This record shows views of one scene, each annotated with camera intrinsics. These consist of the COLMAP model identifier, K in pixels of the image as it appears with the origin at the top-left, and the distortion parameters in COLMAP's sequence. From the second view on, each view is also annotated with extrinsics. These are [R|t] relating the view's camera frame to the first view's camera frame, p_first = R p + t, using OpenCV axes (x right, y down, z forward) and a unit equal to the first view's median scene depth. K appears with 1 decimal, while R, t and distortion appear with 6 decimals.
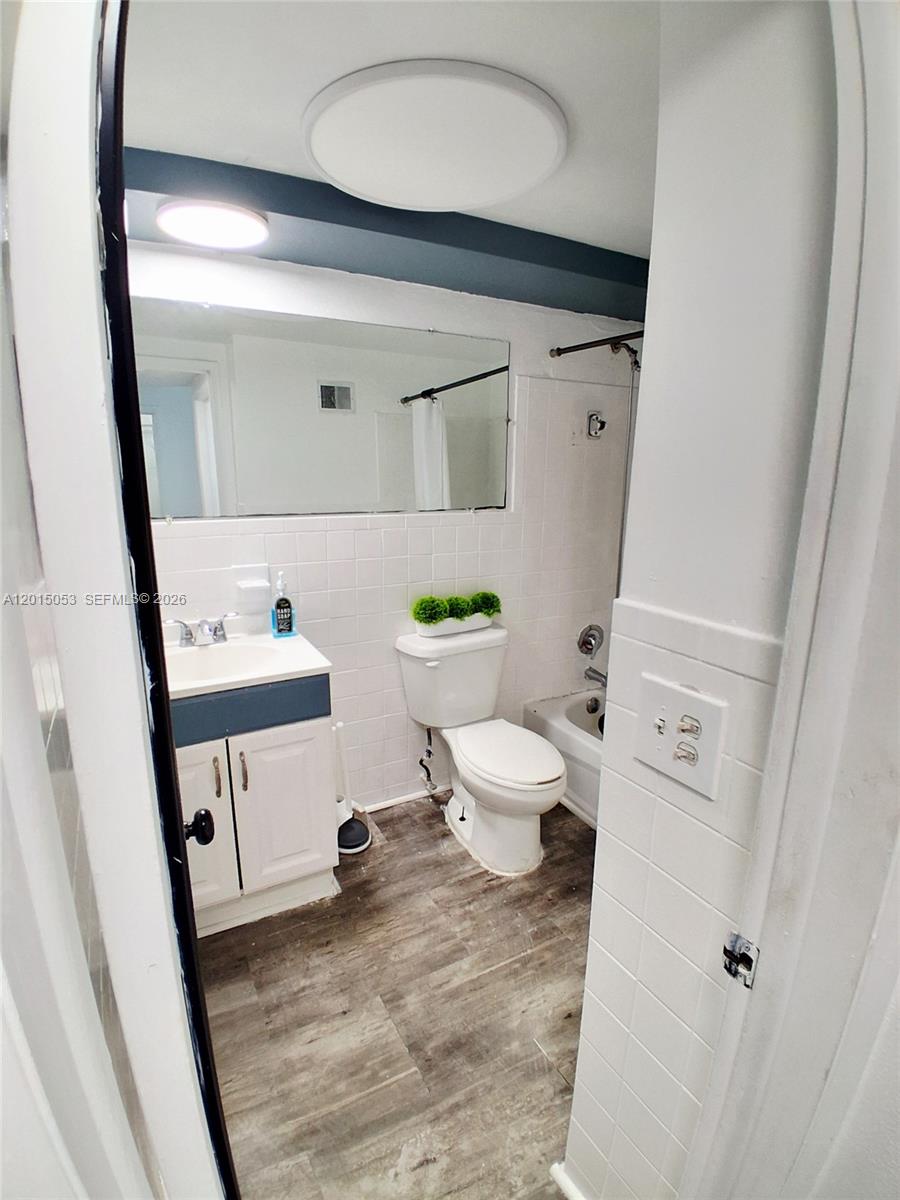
lens RADIAL K [[587.9, 0, 446.2], [0, 587.9, 611.0], [0, 0, 1]] dist [0.005358, -0.046420]
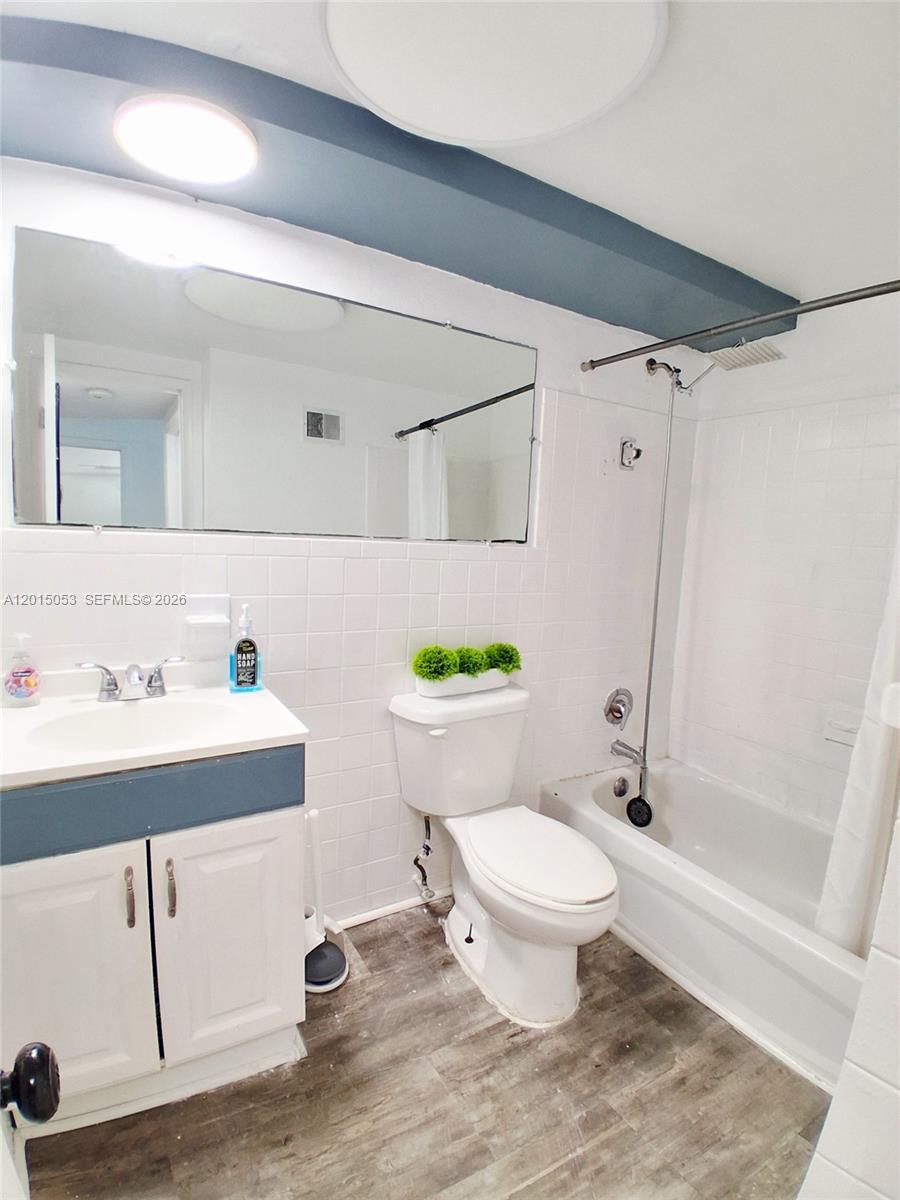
lens RADIAL K [[587.9, 0, 446.2], [0, 587.9, 611.0], [0, 0, 1]] dist [0.005358, -0.046420]
pose [[0.998559, 0.029174, 0.045051, -0.052248], [-0.023910, 0.993277, -0.113264, 0.018742], [-0.048053, 0.112023, 0.992543, 0.215337]]
